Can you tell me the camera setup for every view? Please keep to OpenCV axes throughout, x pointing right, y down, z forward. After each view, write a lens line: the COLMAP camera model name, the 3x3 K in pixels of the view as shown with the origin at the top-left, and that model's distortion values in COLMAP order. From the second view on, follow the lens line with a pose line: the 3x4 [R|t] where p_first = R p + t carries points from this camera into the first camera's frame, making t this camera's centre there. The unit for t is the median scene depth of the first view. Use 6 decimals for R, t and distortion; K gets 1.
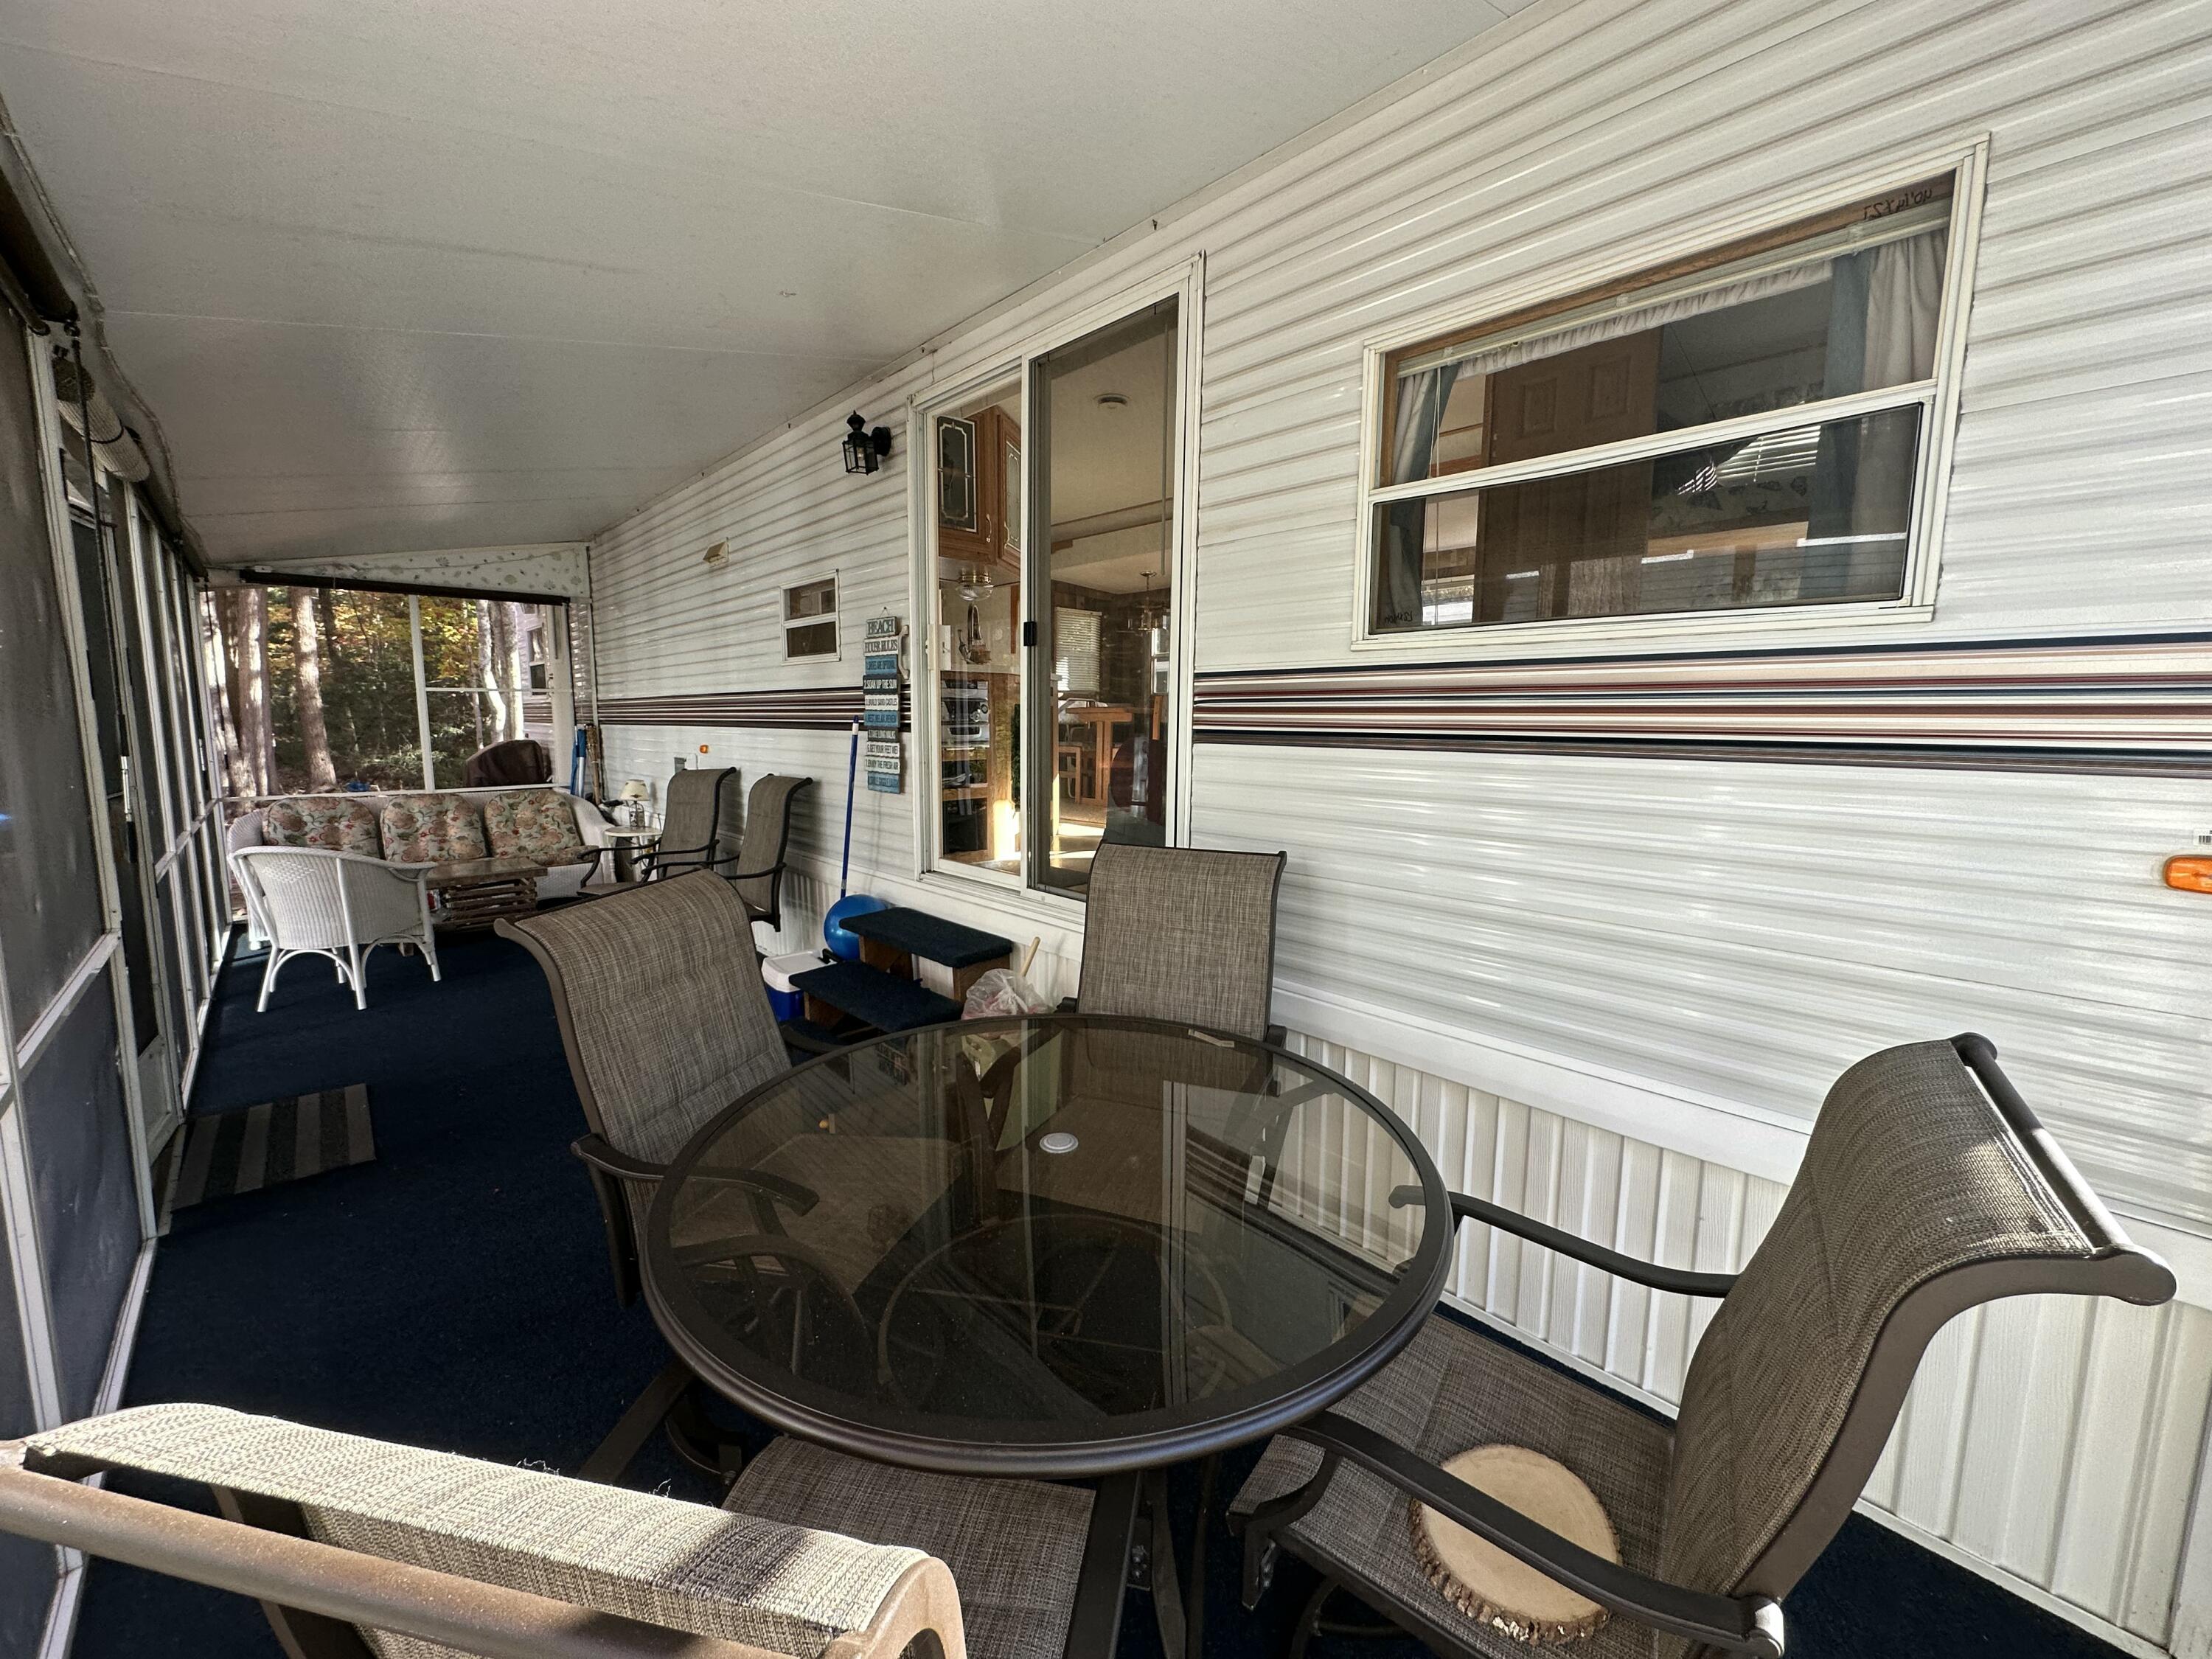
lens RADIAL K [[881.0, 0, 1106.0], [0, 881.0, 829.5], [0, 0, 1]] dist [-0.001896, 0.000116]
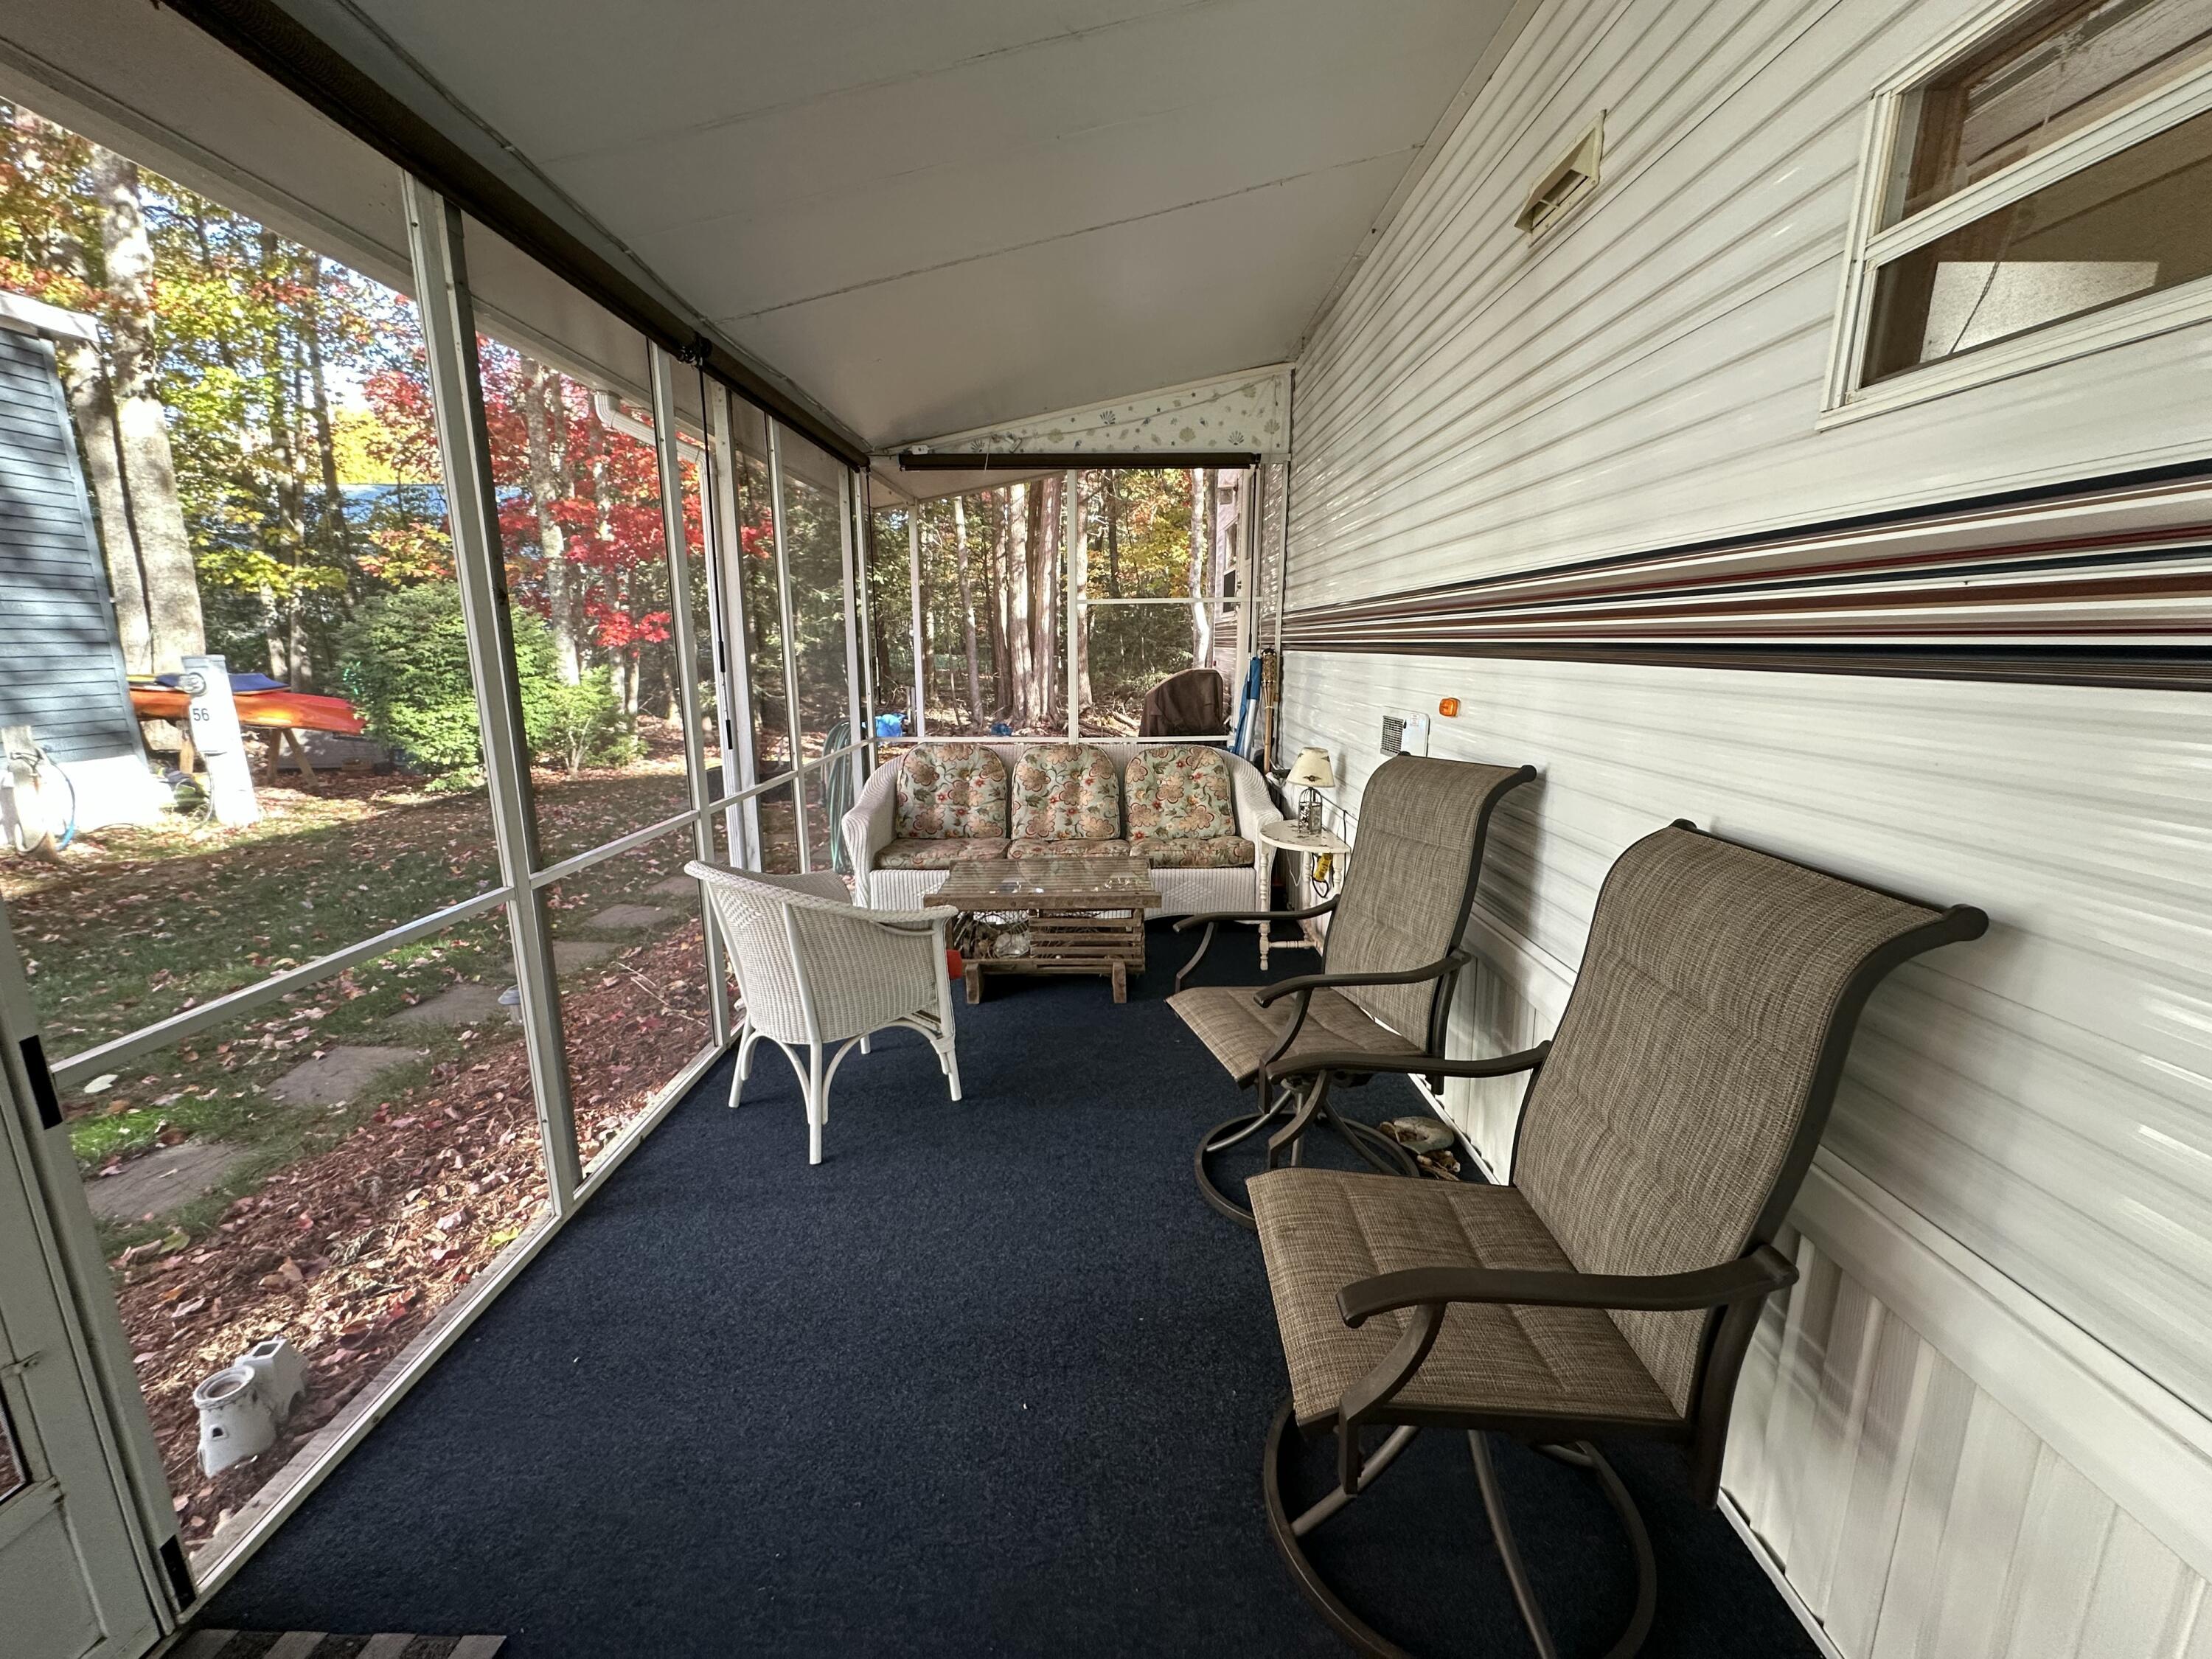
lens RADIAL K [[881.0, 0, 1106.0], [0, 881.0, 829.5], [0, 0, 1]] dist [-0.001896, 0.000116]
pose [[0.732519, 0.137558, -0.666704, -0.235684], [-0.081242, 0.990037, 0.115008, -0.056967], [0.675882, -0.030081, 0.736396, 0.465990]]
